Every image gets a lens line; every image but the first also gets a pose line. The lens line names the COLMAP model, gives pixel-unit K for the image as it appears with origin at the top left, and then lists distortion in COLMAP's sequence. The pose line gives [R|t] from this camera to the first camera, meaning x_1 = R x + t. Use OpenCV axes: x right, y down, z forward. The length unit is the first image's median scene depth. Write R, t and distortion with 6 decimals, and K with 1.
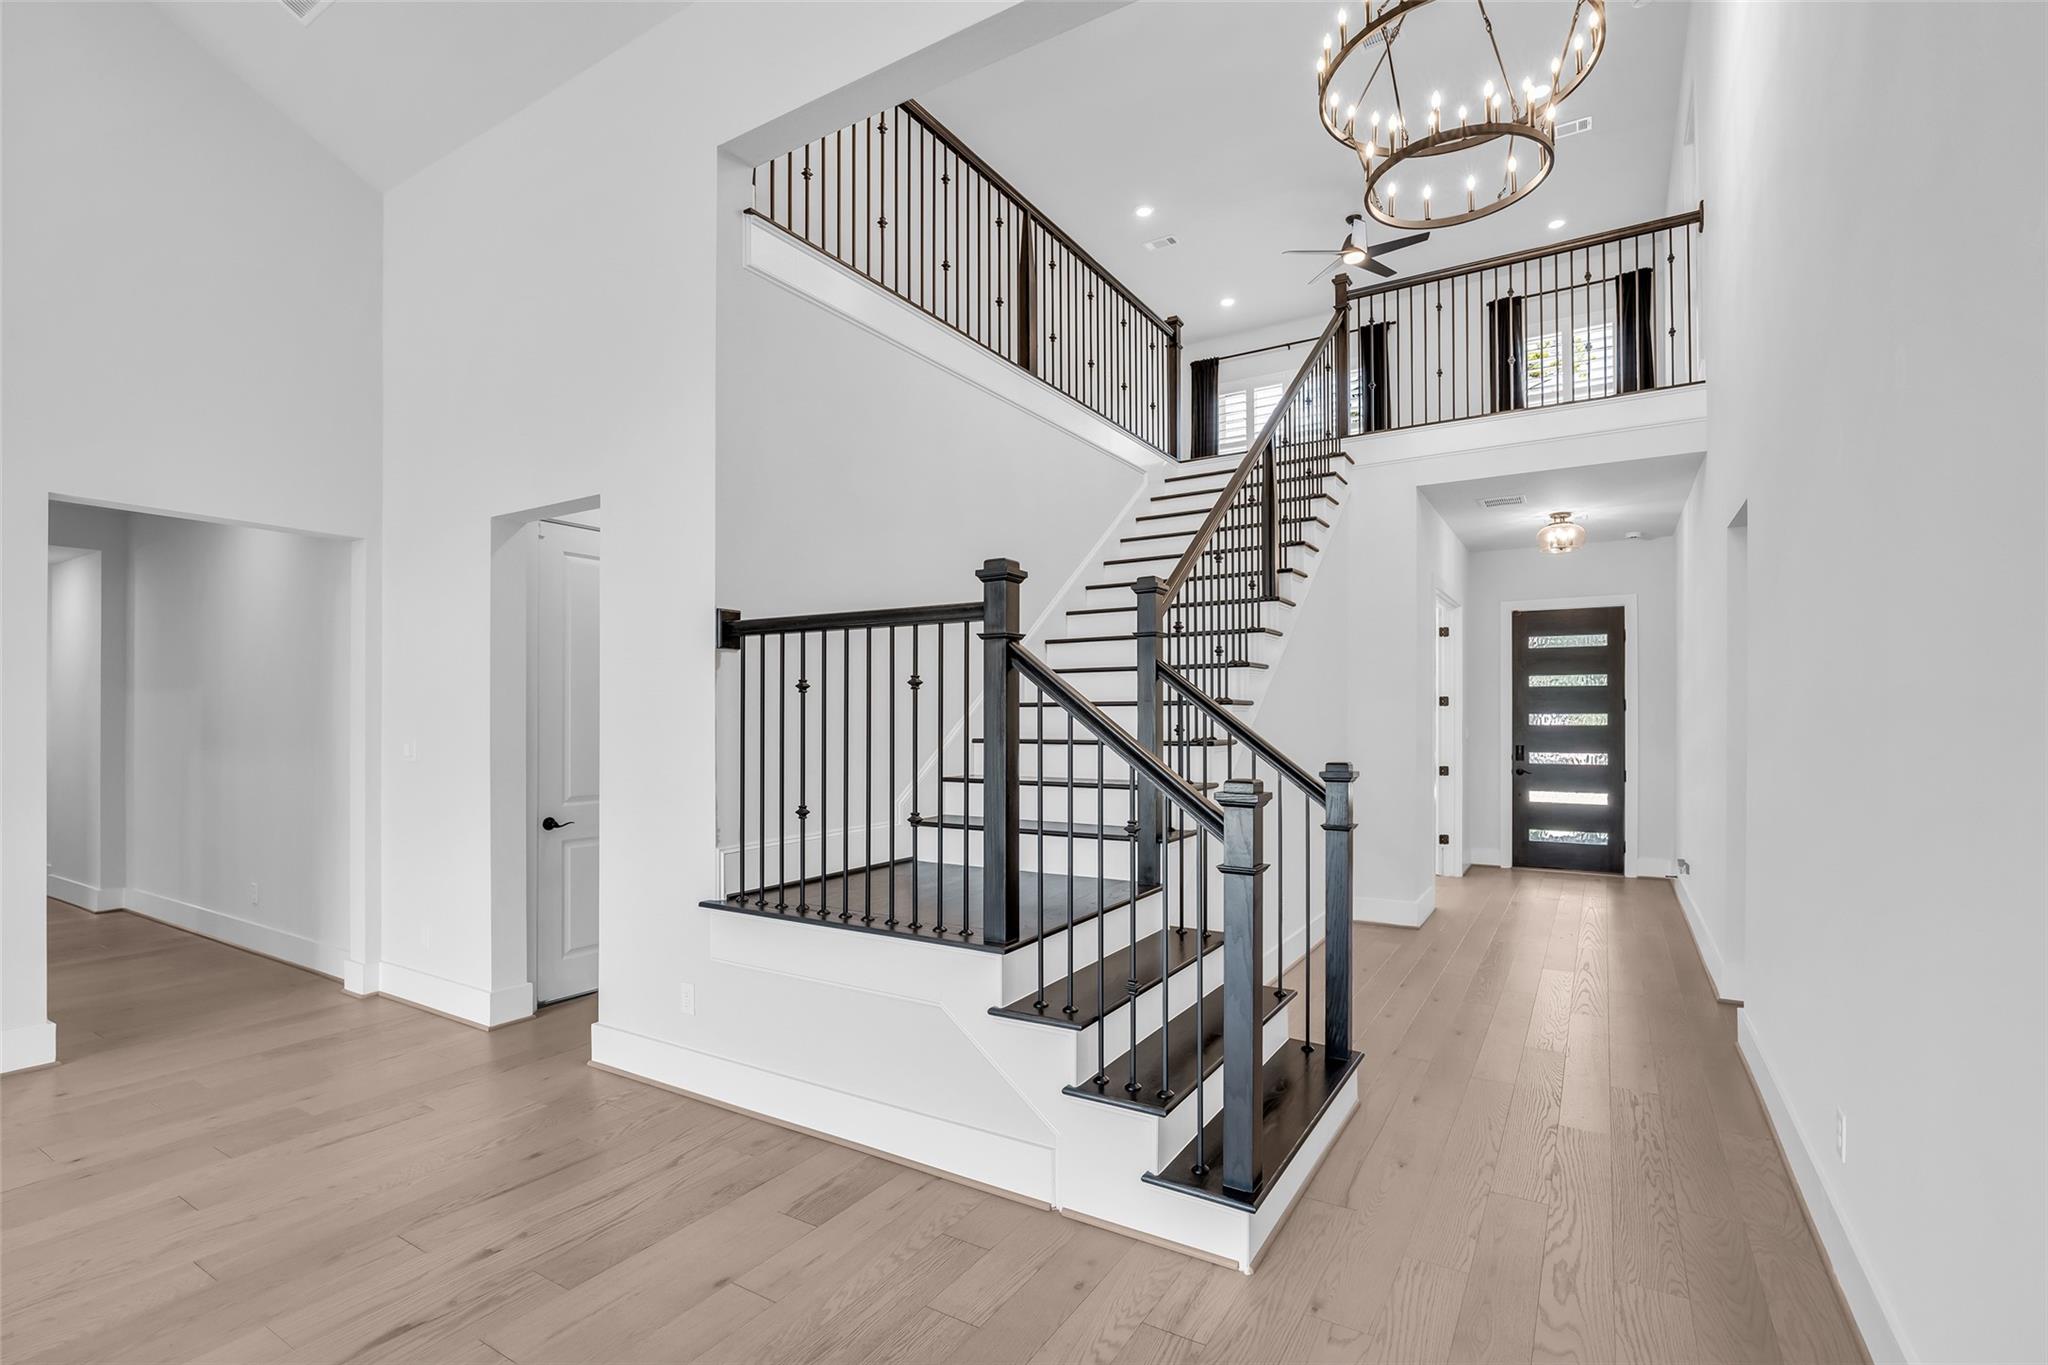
lens RADIAL K [[940.4, 0, 1027.5], [0, 940.4, 714.9], [0, 0, 1]] dist [-0.018431, 0.000272]
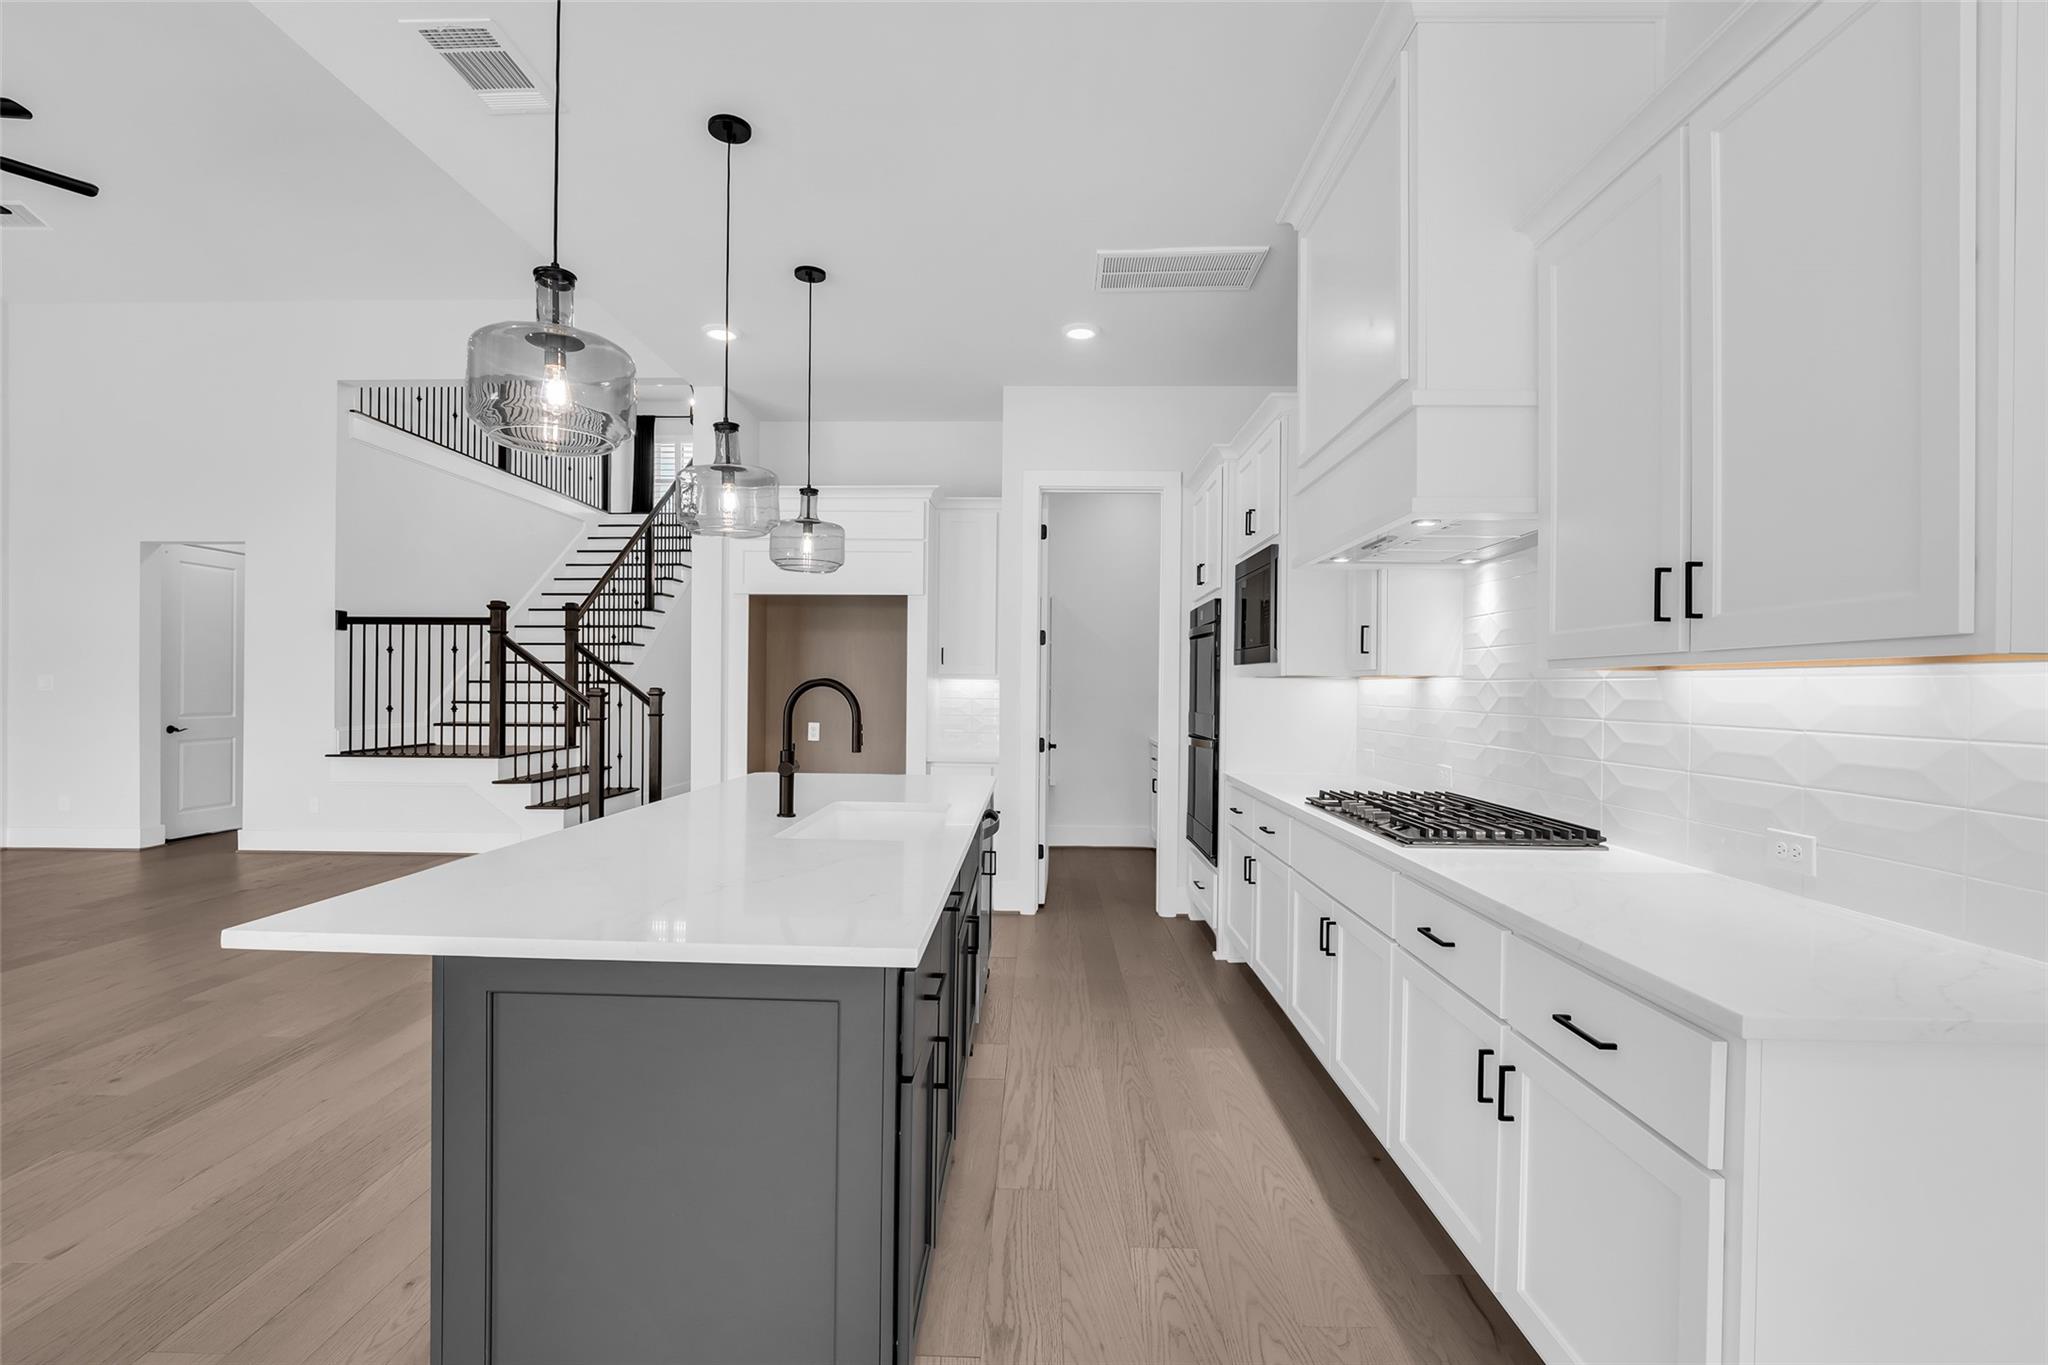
lens RADIAL K [[934.3, 0, 1017.7], [0, 934.3, 694.3], [0, 0, 1]] dist [-0.021425, 0.006538]
pose [[0.865681, 0.004820, 0.500573, -0.054545], [-0.008811, 0.999945, 0.005610, 0.044359], [-0.500518, -0.009268, 0.865676, -1.468324]]
